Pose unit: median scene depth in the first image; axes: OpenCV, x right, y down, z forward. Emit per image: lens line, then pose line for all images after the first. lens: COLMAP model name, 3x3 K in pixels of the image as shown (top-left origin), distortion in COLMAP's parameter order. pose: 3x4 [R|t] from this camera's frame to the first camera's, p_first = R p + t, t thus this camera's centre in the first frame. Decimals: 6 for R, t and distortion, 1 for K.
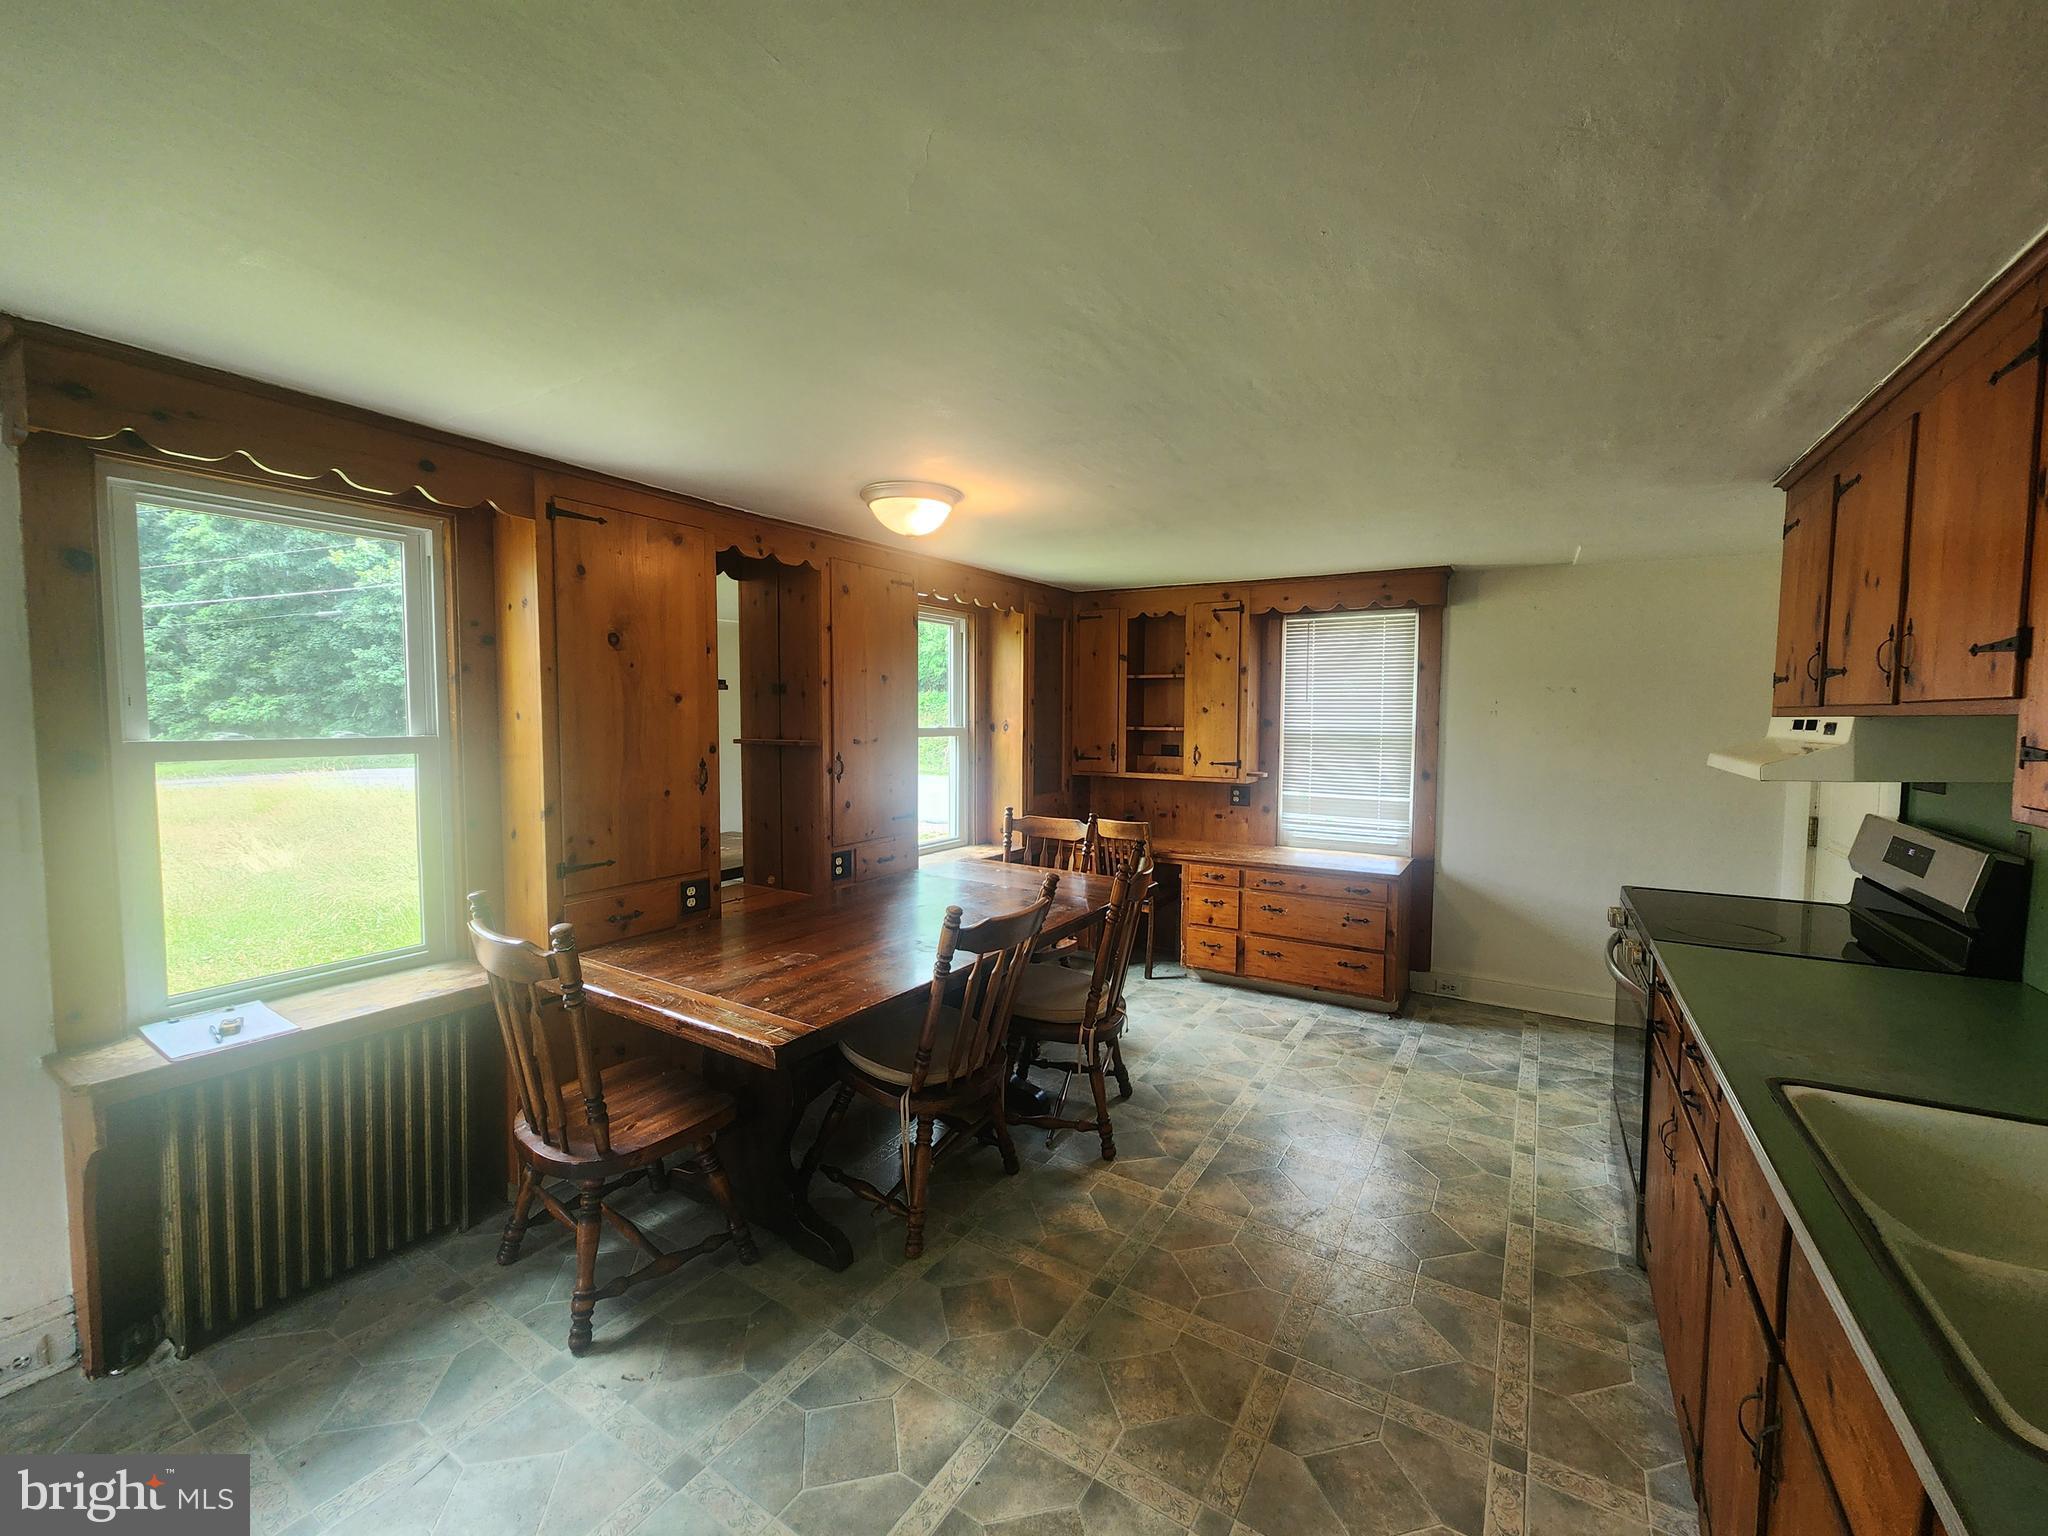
lens RADIAL K [[836.0, 0, 1024.0], [0, 836.0, 768.0], [0, 0, 1]] dist [0.003738, -0.000007]
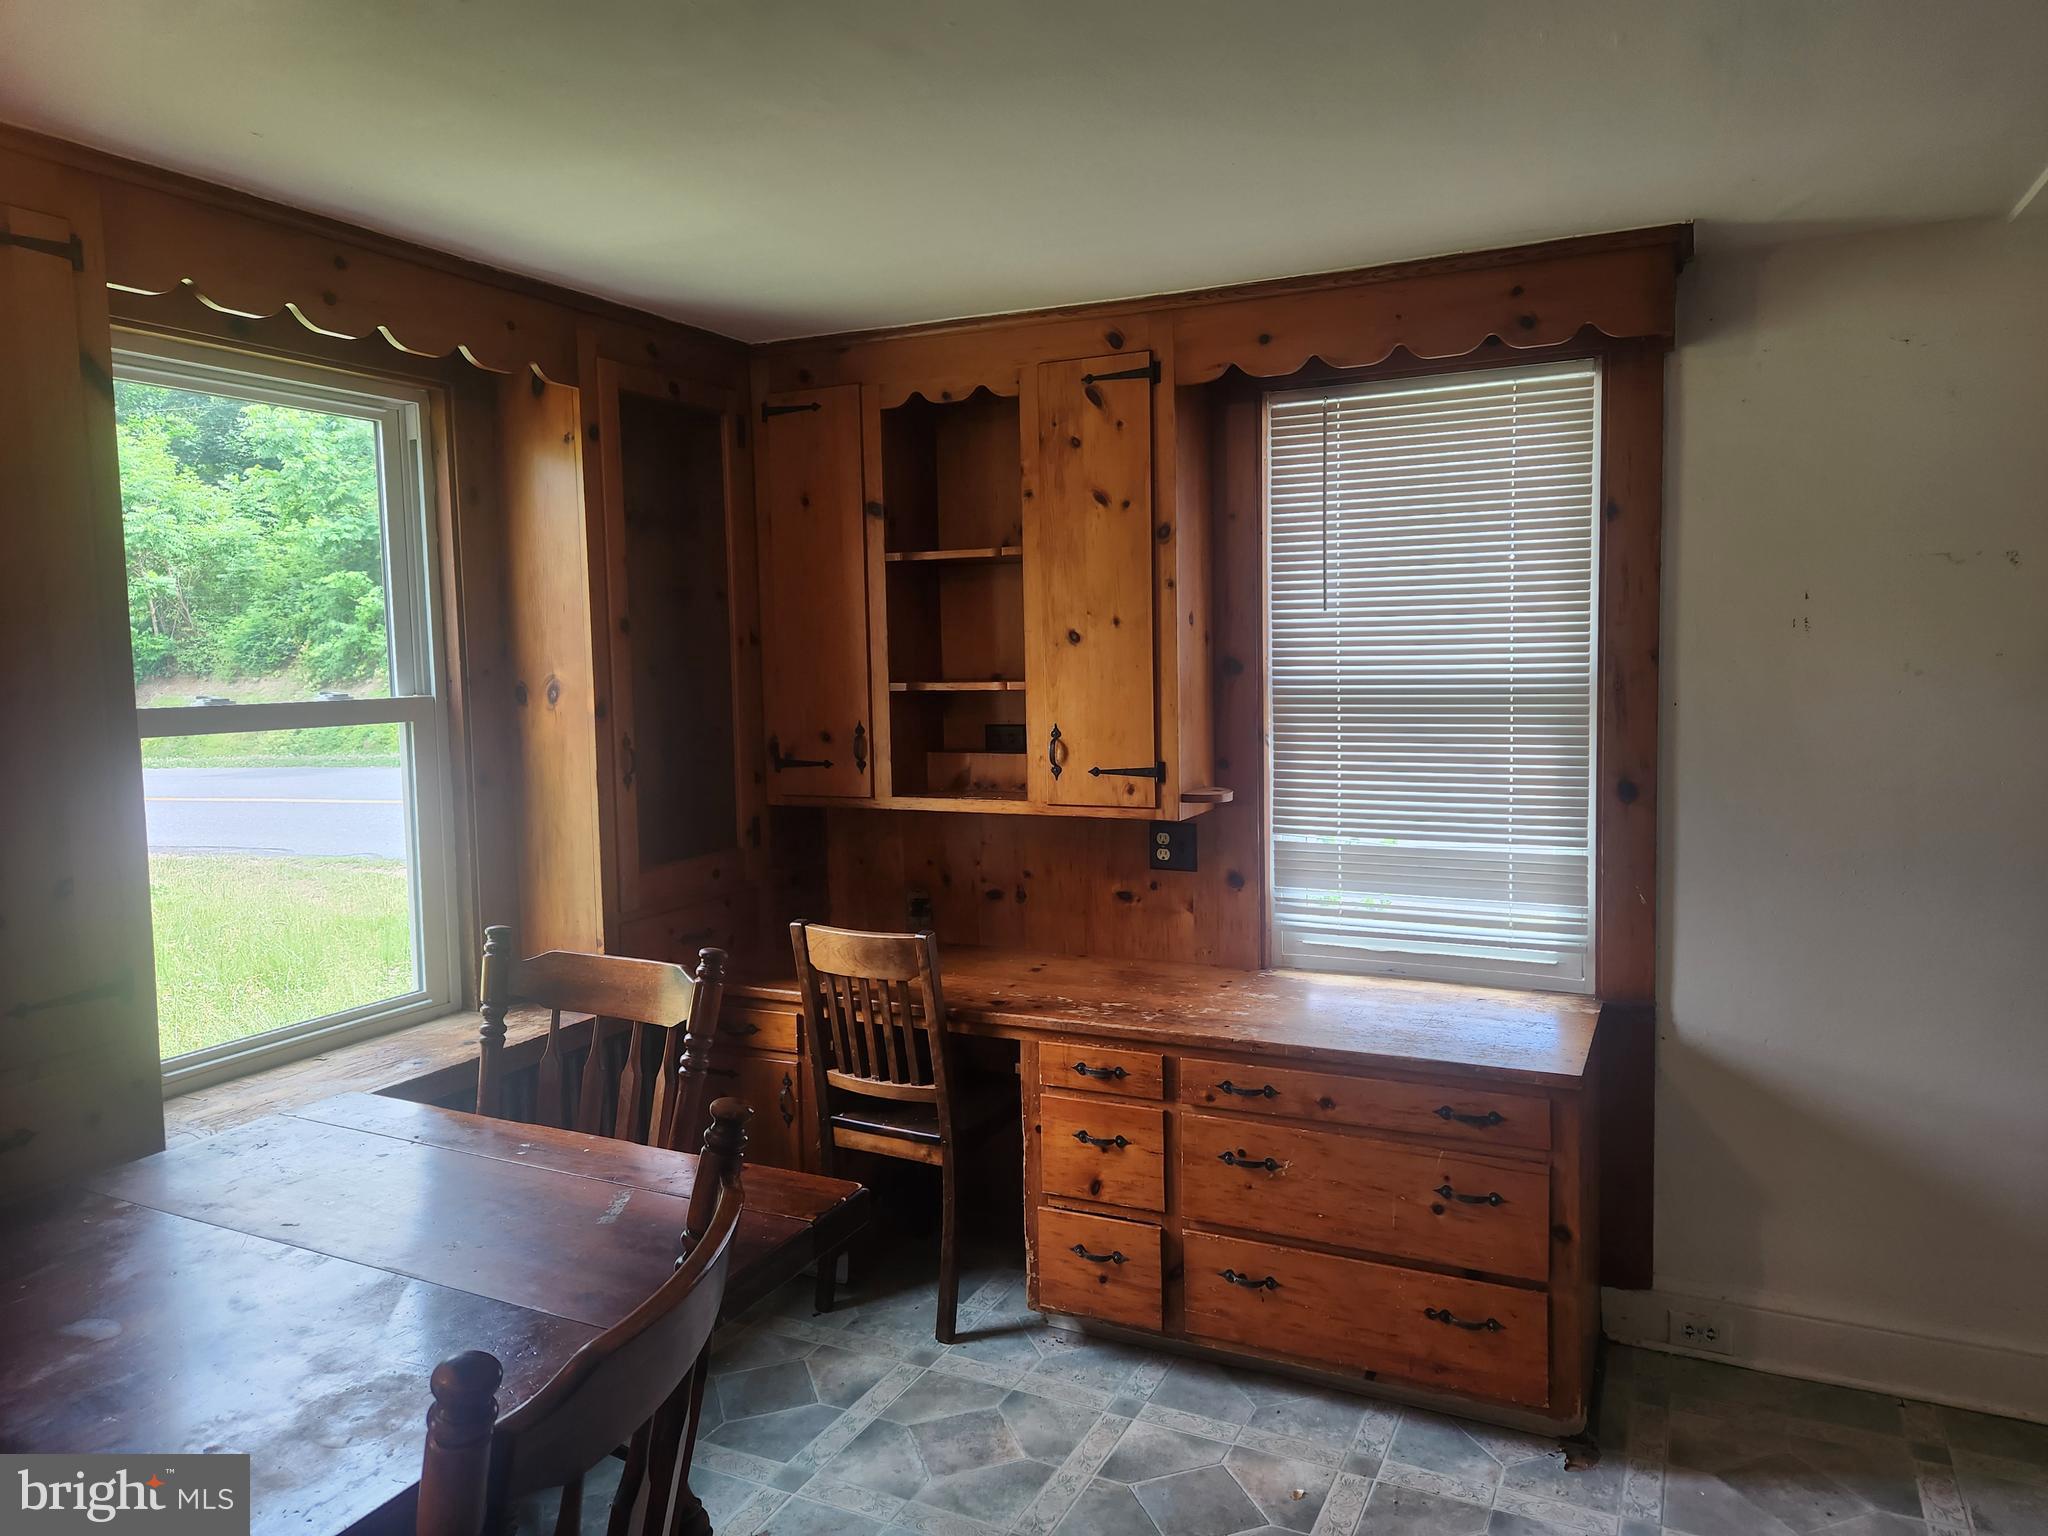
lens RADIAL K [[1367.5, 0, 1044.4], [0, 1367.5, 759.0], [0, 0, 1]] dist [0.079368, -0.078692]
pose [[0.993714, -0.033495, 0.106822, 0.135860], [0.031982, 0.999363, 0.015849, -0.023001], [-0.107285, -0.012333, 0.994152, 0.371114]]
